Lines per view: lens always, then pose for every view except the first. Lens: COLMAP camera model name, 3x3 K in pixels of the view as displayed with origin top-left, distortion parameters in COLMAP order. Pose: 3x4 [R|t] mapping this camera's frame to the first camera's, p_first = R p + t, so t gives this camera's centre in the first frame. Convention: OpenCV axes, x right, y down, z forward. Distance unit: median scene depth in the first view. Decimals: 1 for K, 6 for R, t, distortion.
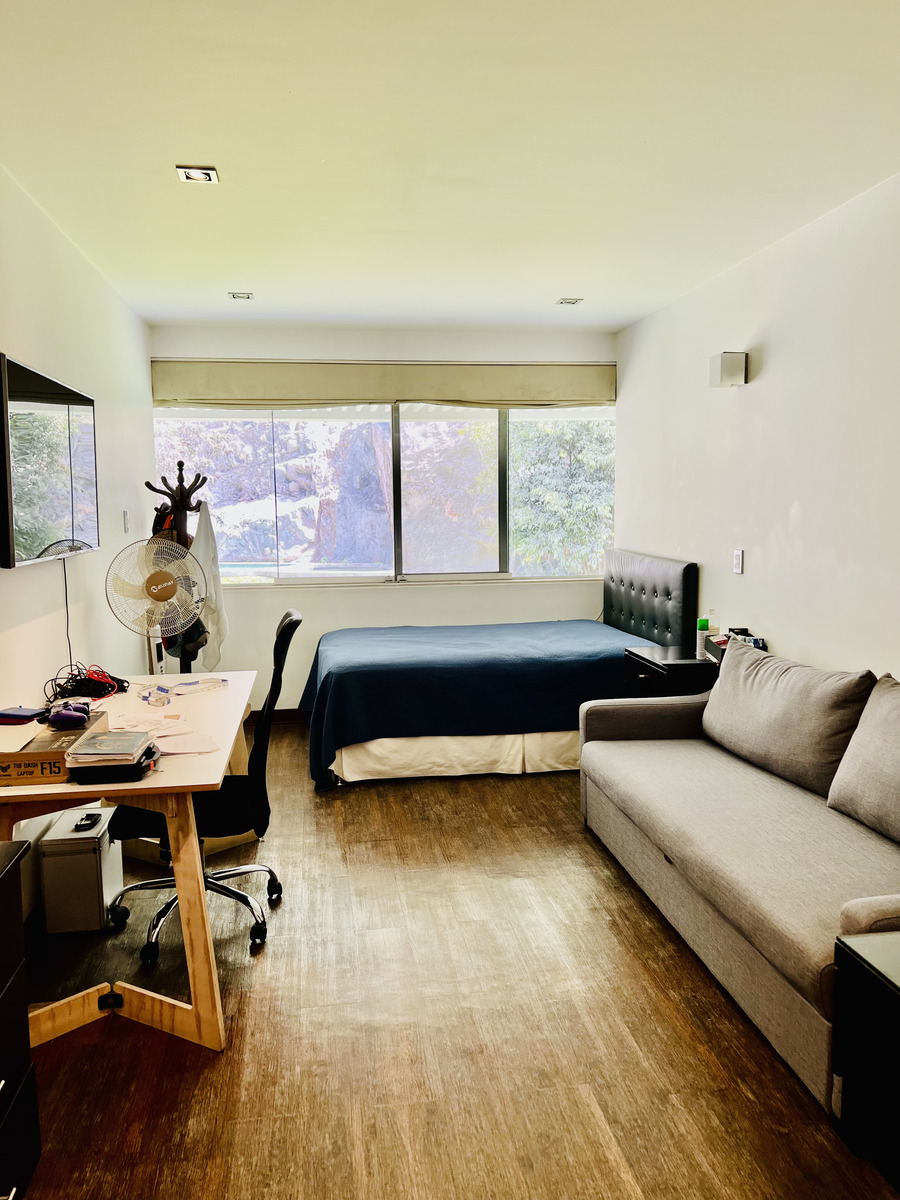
lens RADIAL K [[907.0, 0, 450.3], [0, 907.0, 601.0], [0, 0, 1]] dist [0.000637, -0.000079]
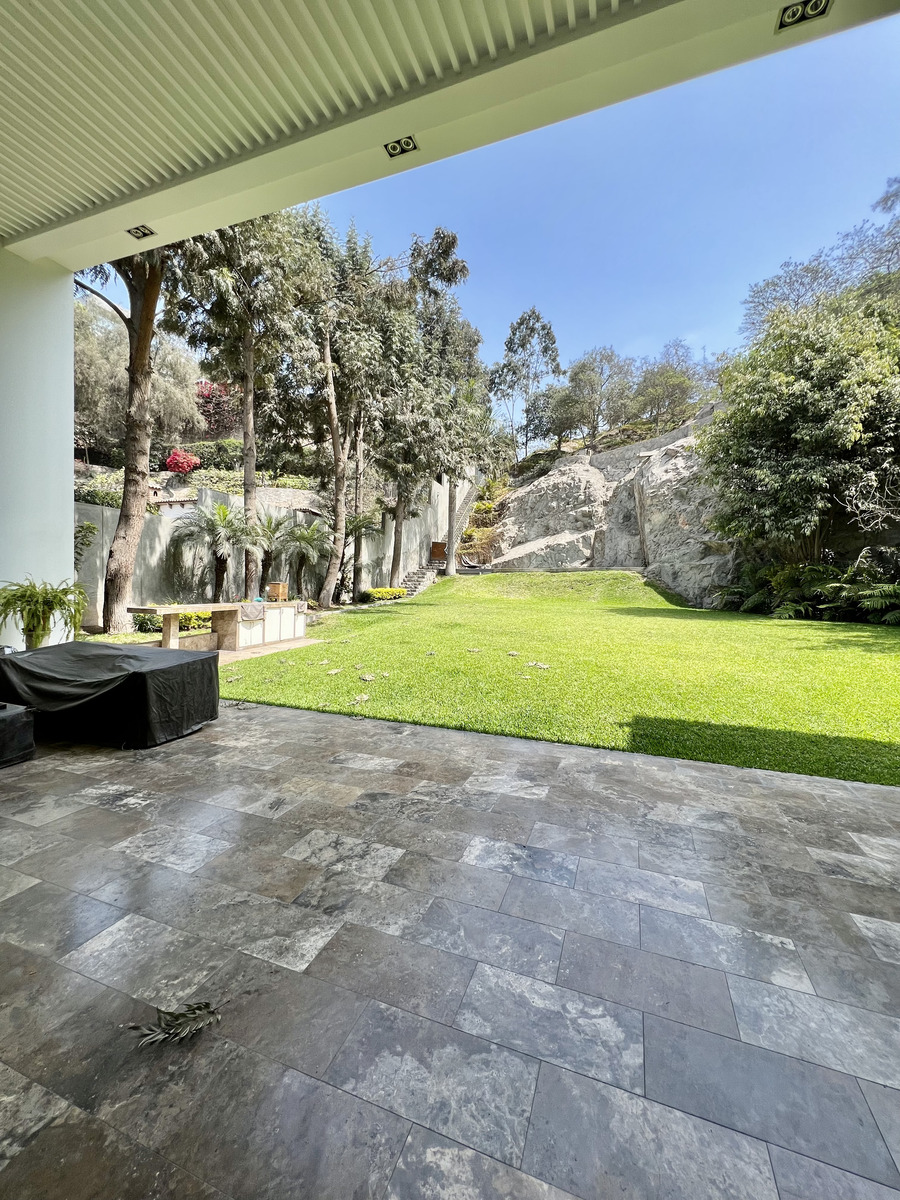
lens RADIAL K [[482.3, 0, 452.5], [0, 482.3, 599.8], [0, 0, 1]] dist [-0.000775, -0.000020]
pose [[0.876179, 0.044304, -0.479946, 0.040844], [-0.079707, 0.995375, -0.053629, 0.067436], [0.475350, 0.085244, 0.875657, 0.179355]]
